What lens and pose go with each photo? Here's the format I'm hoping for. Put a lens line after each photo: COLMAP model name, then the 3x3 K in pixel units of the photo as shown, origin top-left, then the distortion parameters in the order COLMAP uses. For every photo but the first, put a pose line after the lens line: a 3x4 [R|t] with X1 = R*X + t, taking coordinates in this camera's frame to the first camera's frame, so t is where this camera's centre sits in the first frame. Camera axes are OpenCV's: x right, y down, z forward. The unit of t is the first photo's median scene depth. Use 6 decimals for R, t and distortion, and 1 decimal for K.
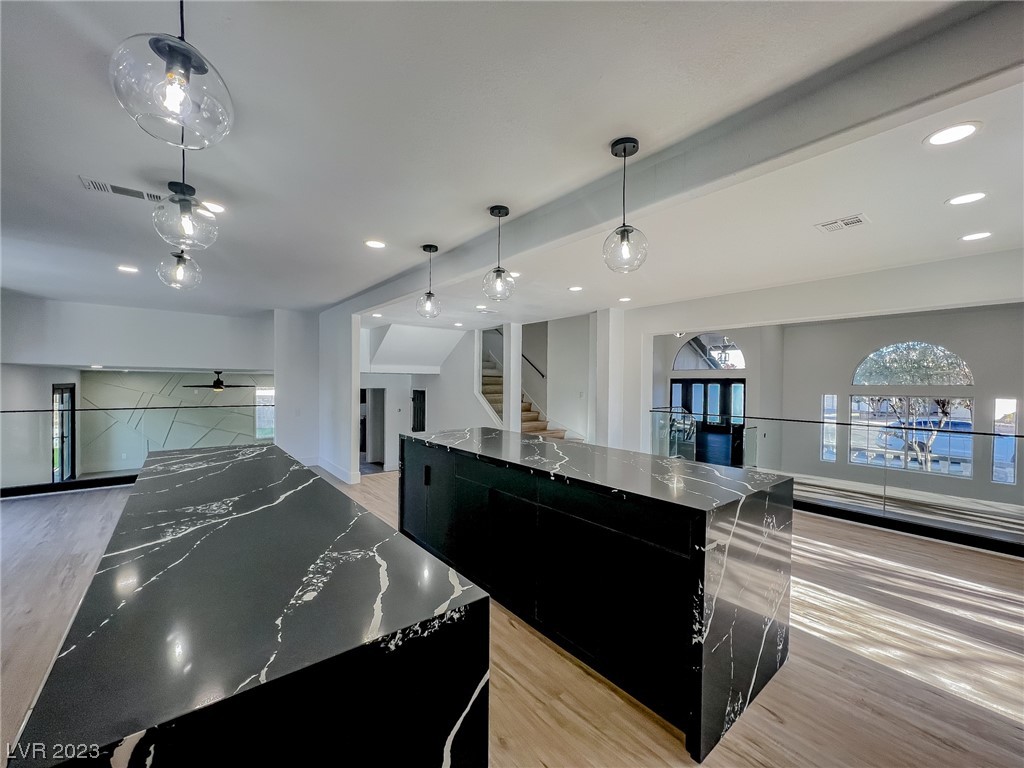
lens RADIAL K [[406.4, 0, 513.1], [0, 406.4, 387.0], [0, 0, 1]] dist [-0.001937, 0.000283]
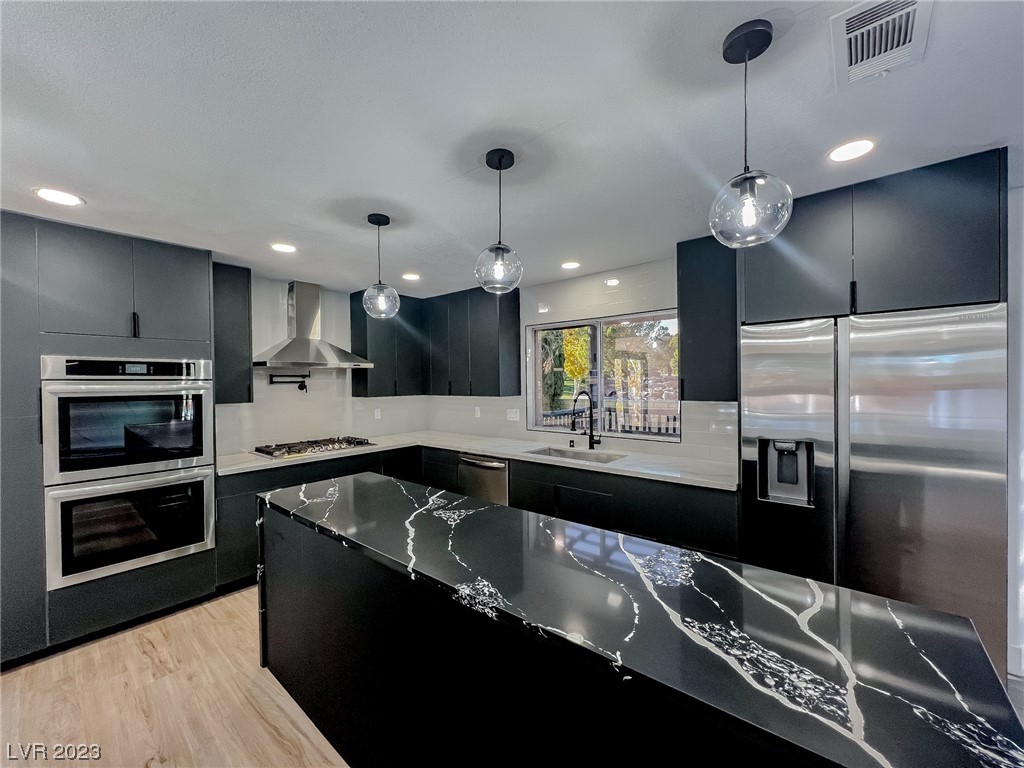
lens RADIAL K [[406.4, 0, 513.1], [0, 406.4, 387.0], [0, 0, 1]] dist [-0.001937, 0.000283]
pose [[-0.981690, 0.003941, -0.190443, -0.118219], [0.000025, 0.999789, 0.020563, -0.021087], [0.190484, 0.020182, -0.981483, 0.388257]]
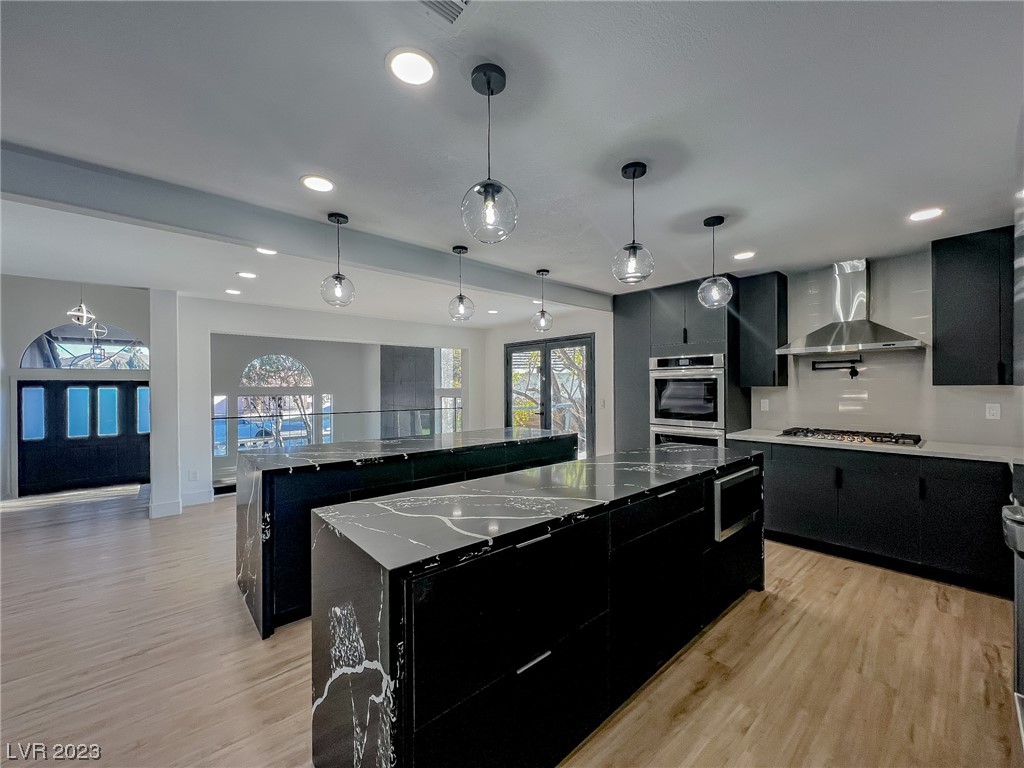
lens RADIAL K [[406.4, 0, 513.1], [0, 406.4, 387.0], [0, 0, 1]] dist [-0.001937, 0.000283]
pose [[-0.037709, -0.010193, 0.999237, -0.388574], [0.014330, 0.999840, 0.010740, -0.006627], [-0.999186, 0.014724, -0.037557, 0.267628]]
